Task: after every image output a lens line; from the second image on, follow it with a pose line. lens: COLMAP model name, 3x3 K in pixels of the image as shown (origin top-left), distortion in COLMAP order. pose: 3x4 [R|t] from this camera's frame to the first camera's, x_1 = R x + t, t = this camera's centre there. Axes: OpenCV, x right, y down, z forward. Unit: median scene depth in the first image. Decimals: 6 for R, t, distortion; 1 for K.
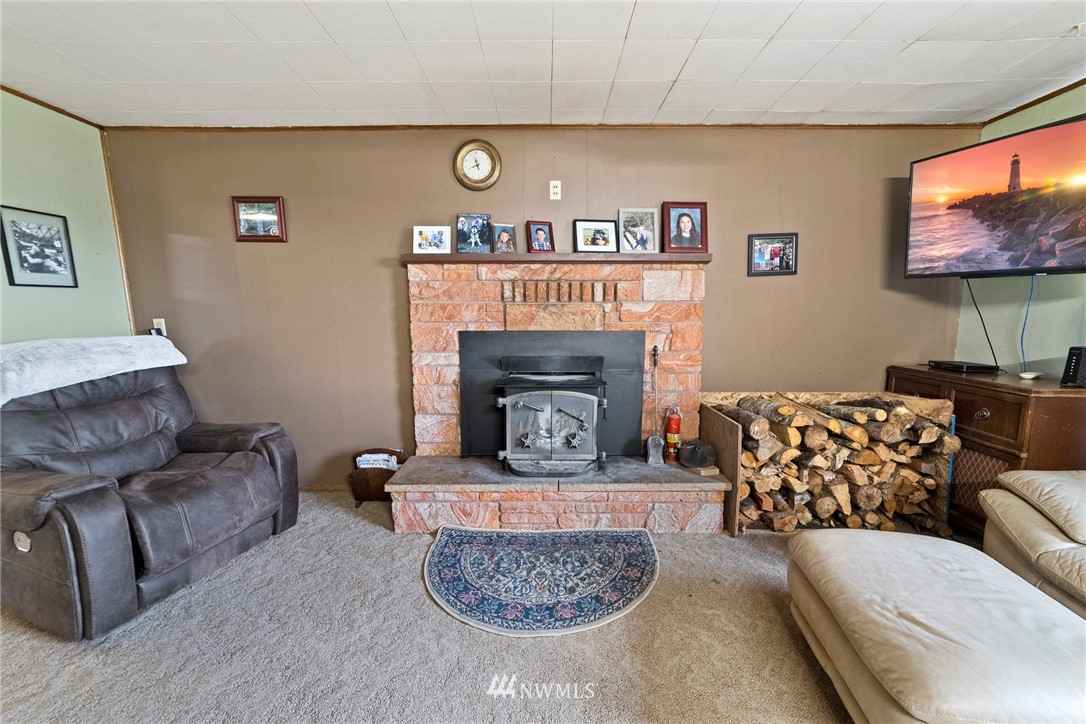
lens RADIAL K [[430.5, 0, 546.7], [0, 430.5, 359.5], [0, 0, 1]] dist [-0.007995, 0.002385]
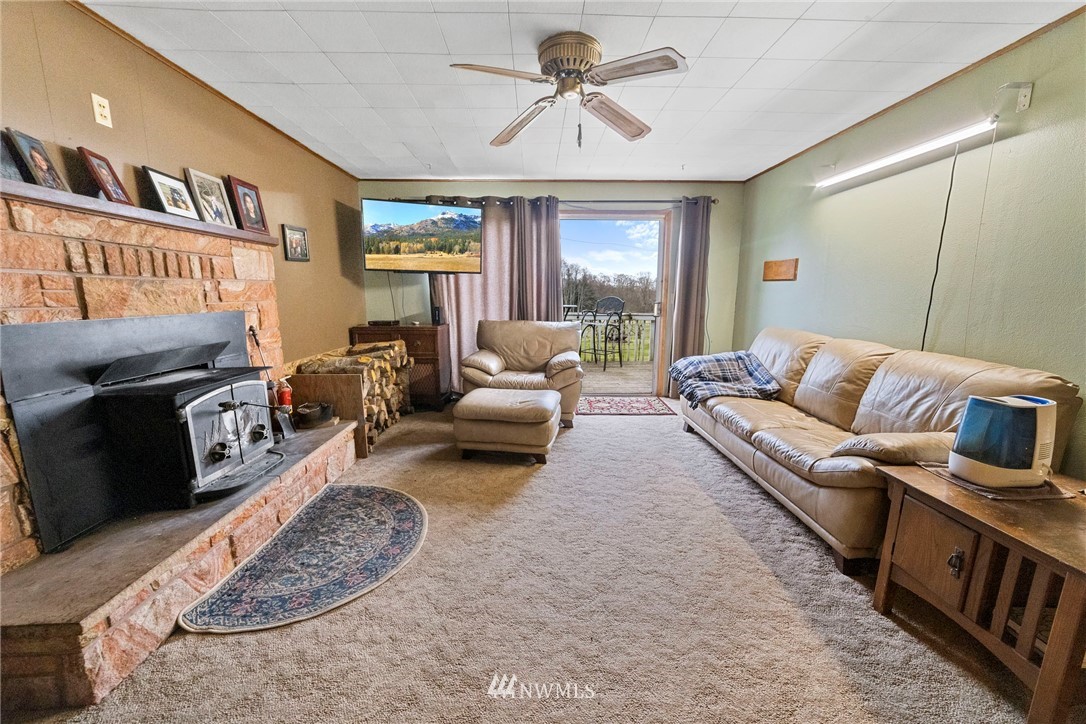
lens RADIAL K [[430.5, 0, 546.1], [0, 430.5, 371.5], [0, 0, 1]] dist [-0.007995, 0.002385]
pose [[-0.039999, -0.177270, 0.983349, -0.763715], [0.119961, 0.976166, 0.180855, -0.027396], [-0.991973, 0.125197, -0.017780, 0.365963]]
